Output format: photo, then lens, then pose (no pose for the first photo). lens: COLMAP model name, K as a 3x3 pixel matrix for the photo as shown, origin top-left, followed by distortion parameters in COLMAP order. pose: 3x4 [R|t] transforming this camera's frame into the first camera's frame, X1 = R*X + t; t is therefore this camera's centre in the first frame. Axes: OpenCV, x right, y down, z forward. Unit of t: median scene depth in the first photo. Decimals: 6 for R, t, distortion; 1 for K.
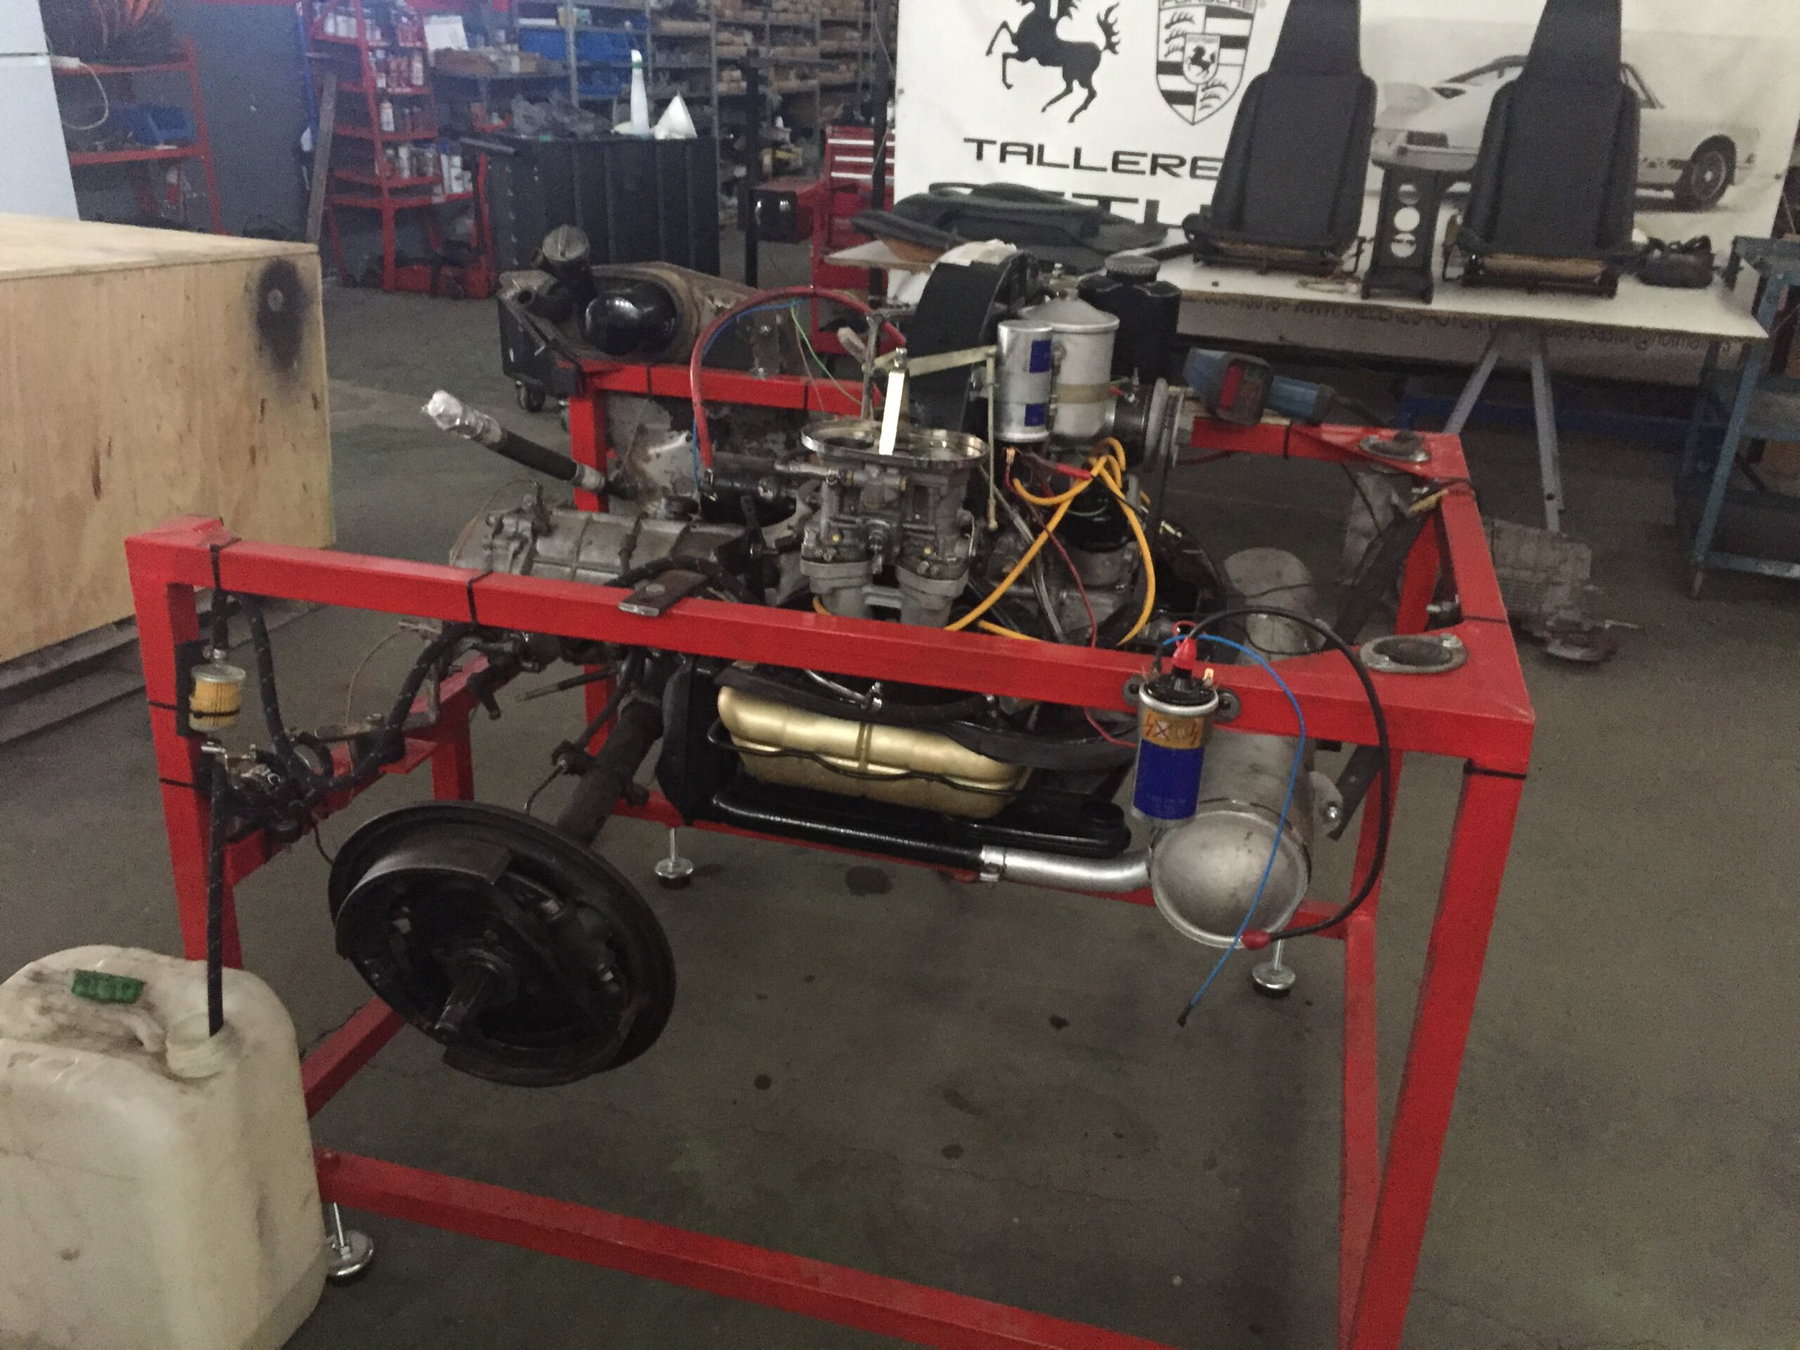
lens RADIAL K [[1539.8, 0, 900.0], [0, 1539.8, 675.0], [0, 0, 1]] dist [0.078870, -0.125895]
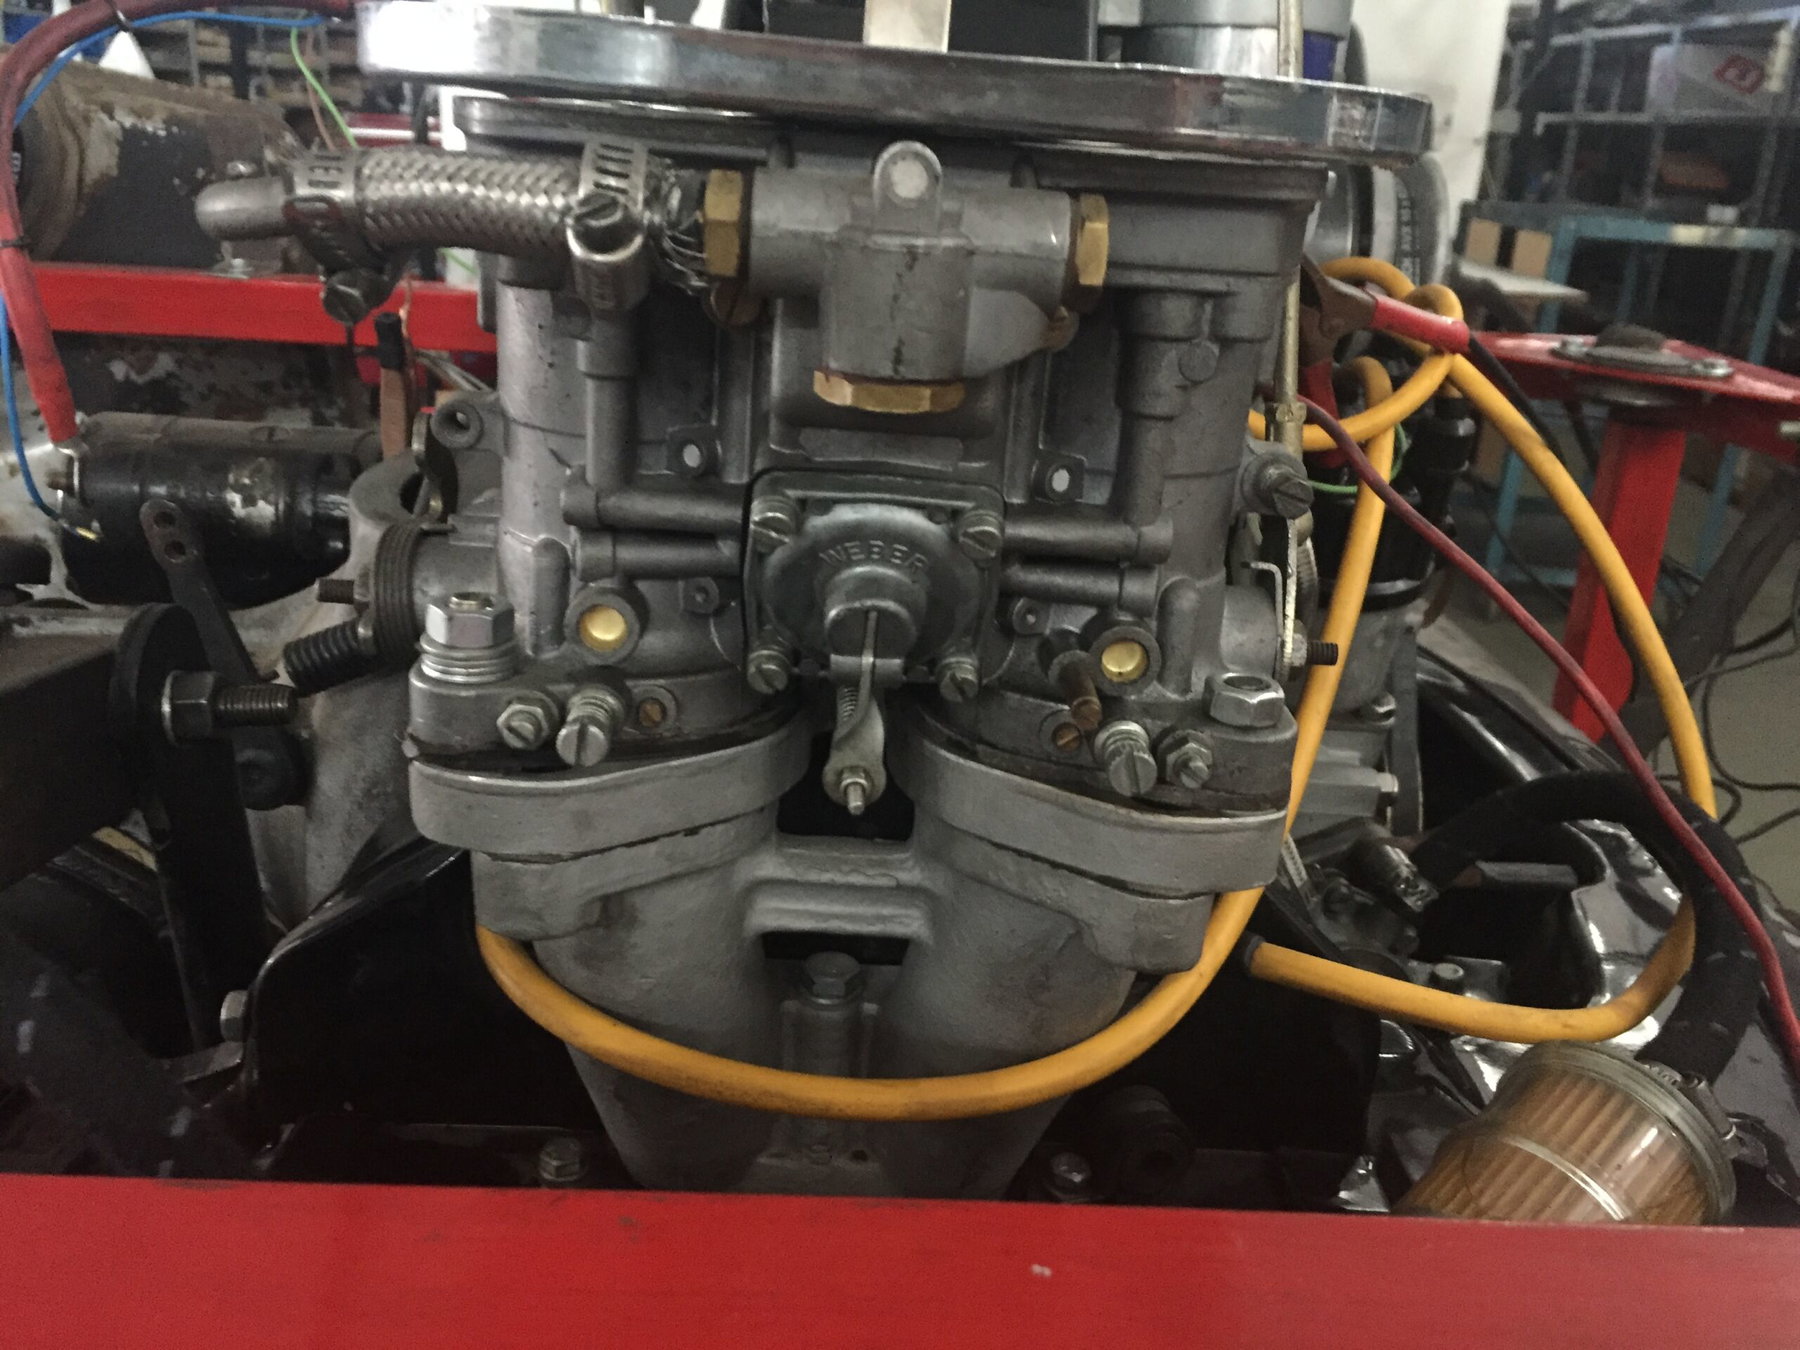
lens RADIAL K [[1539.8, 0, 900.0], [0, 1539.8, 675.0], [0, 0, 1]] dist [0.078870, -0.125895]
pose [[0.959781, -0.082563, 0.268335, -0.056652], [0.093358, 0.995247, -0.027699, -0.073721], [-0.264773, 0.051636, 0.962927, 0.801180]]
